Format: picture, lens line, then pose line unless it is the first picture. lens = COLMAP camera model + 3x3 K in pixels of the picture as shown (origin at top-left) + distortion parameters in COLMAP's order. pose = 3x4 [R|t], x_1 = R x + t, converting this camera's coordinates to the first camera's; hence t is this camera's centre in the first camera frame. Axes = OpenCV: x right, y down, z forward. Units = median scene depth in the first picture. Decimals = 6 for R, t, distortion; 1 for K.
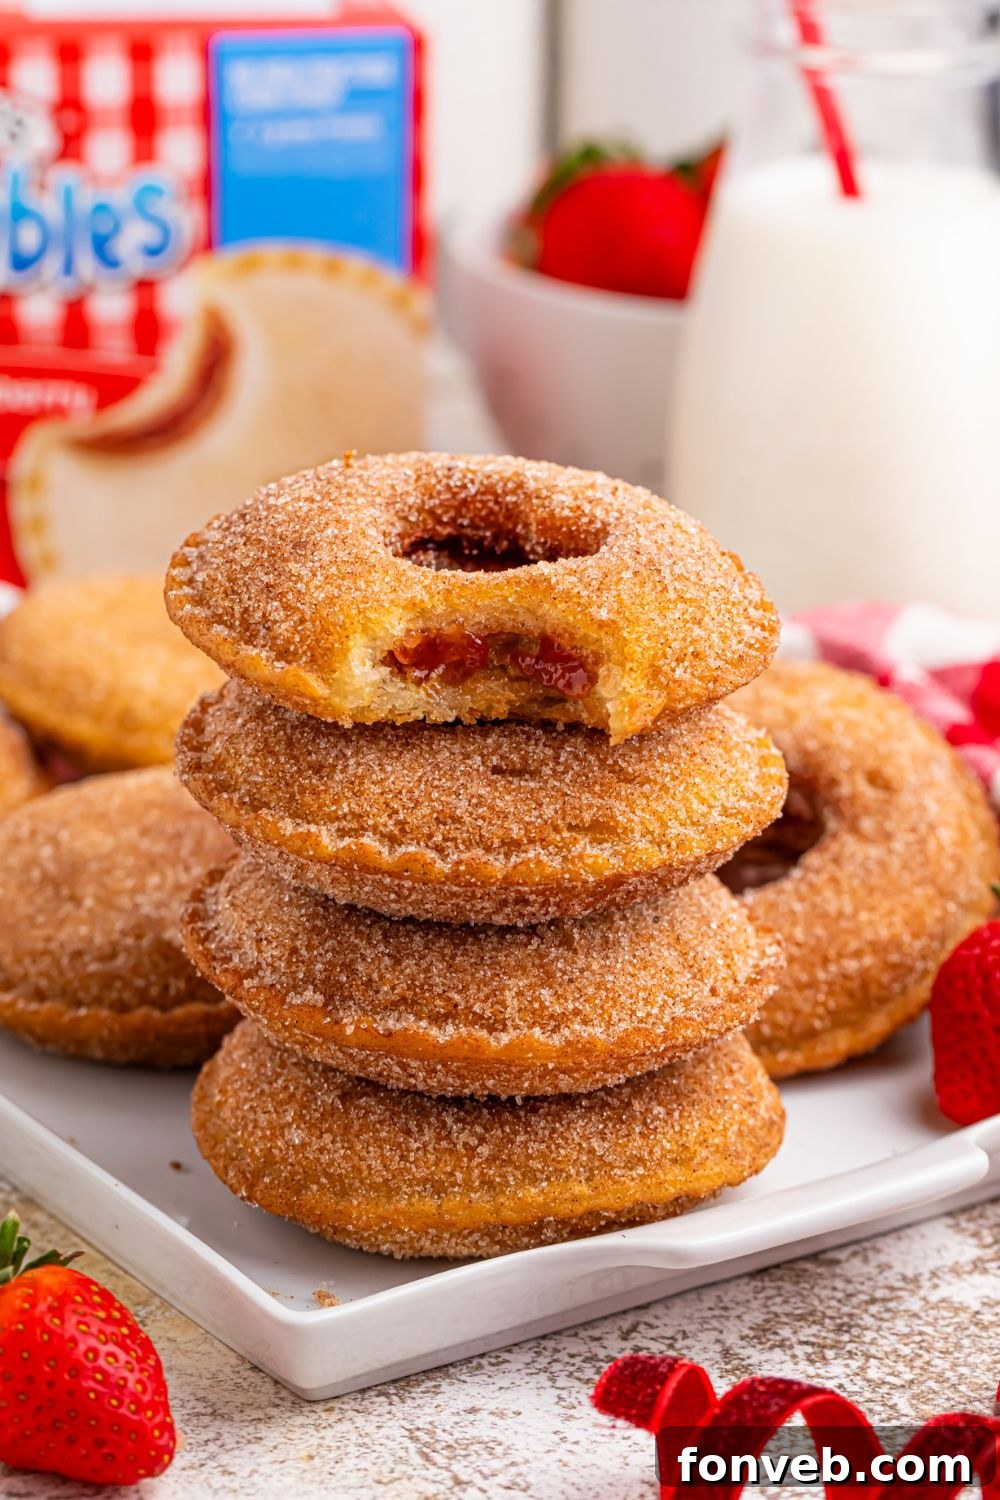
lens RADIAL K [[4773.9, 0, 479.4], [0, 4773.9, 638.0], [0, 0, 1]] dist [0.236524, 0.561523]
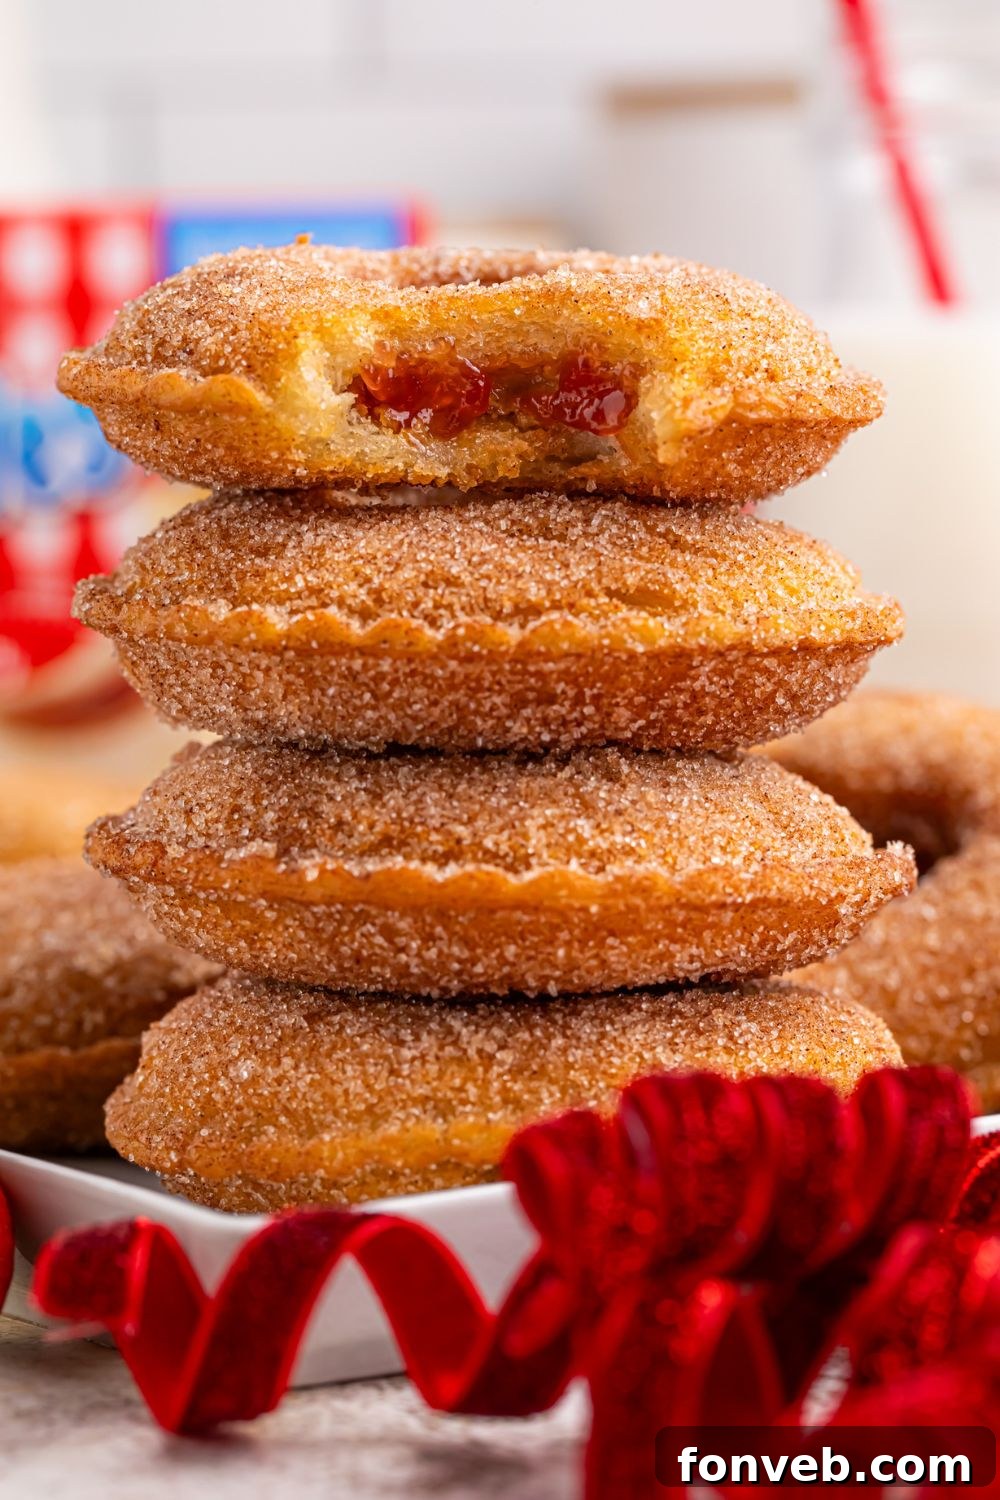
lens RADIAL K [[4943.2, 0, 493.5], [0, 4943.2, 609.1], [0, 0, 1]] dist [0.120498, -0.665612]
pose [[0.999378, -0.034535, -0.007121, 0.006666], [0.031239, 0.960807, -0.275454, 0.246479], [0.016355, 0.275060, 0.961288, 0.274988]]
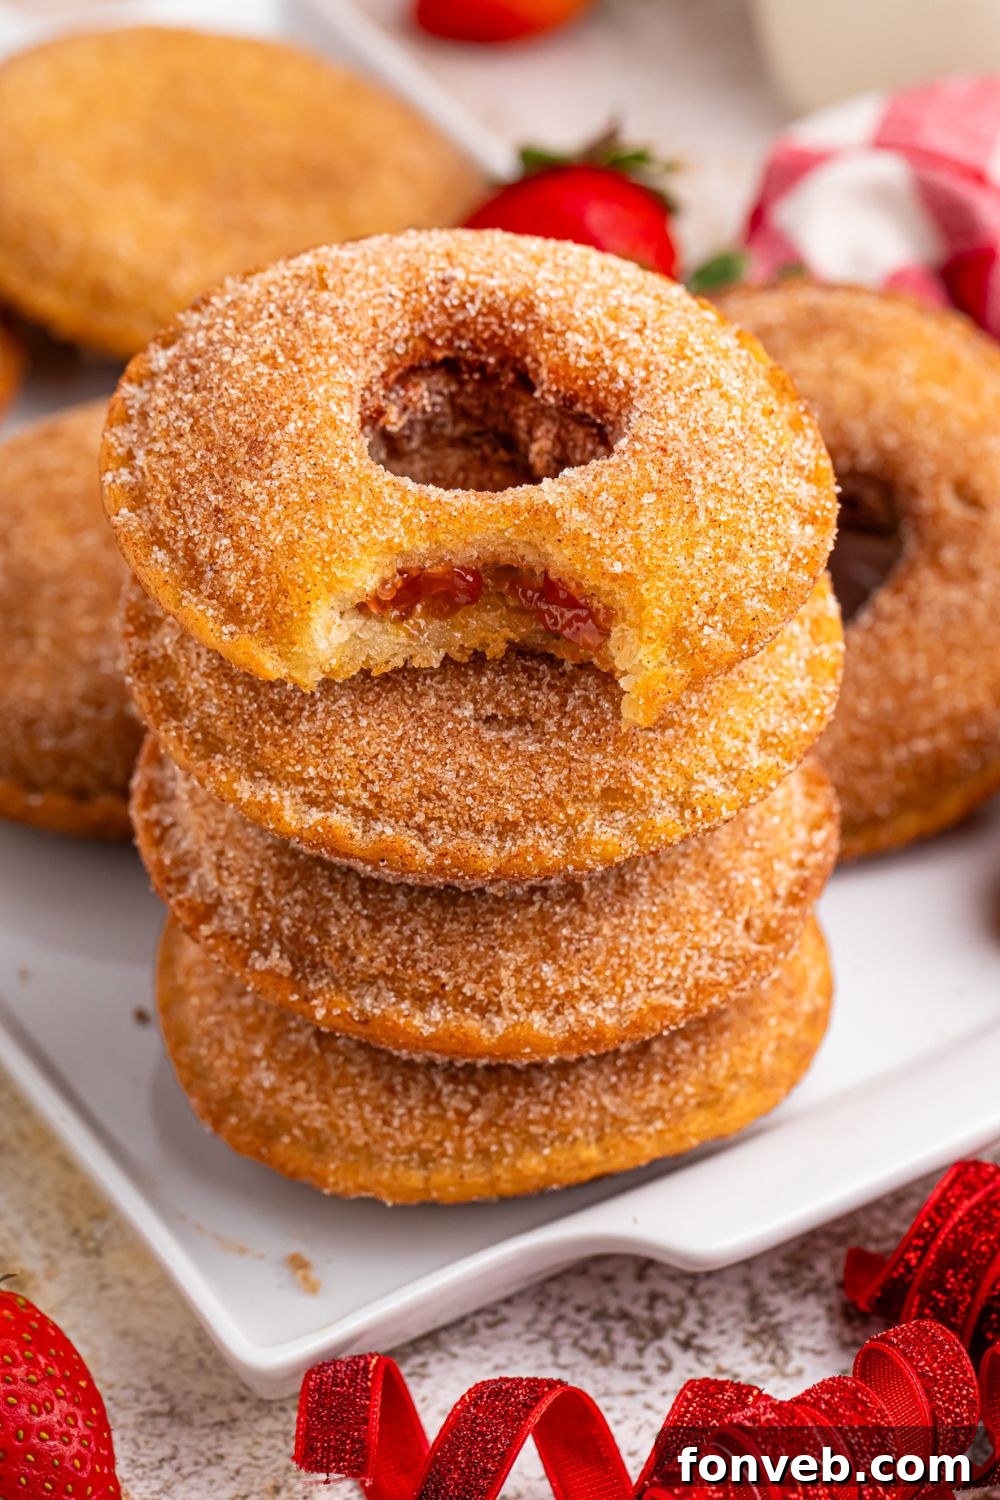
lens RADIAL K [[4943.2, 0, 493.5], [0, 4943.2, 609.1], [0, 0, 1]] dist [0.120498, -0.665612]
pose [[0.999418, 0.011287, -0.032187, 0.031854], [0.000702, 0.936650, 0.350265, -0.296665], [0.034101, -0.350084, 0.936097, 0.188697]]
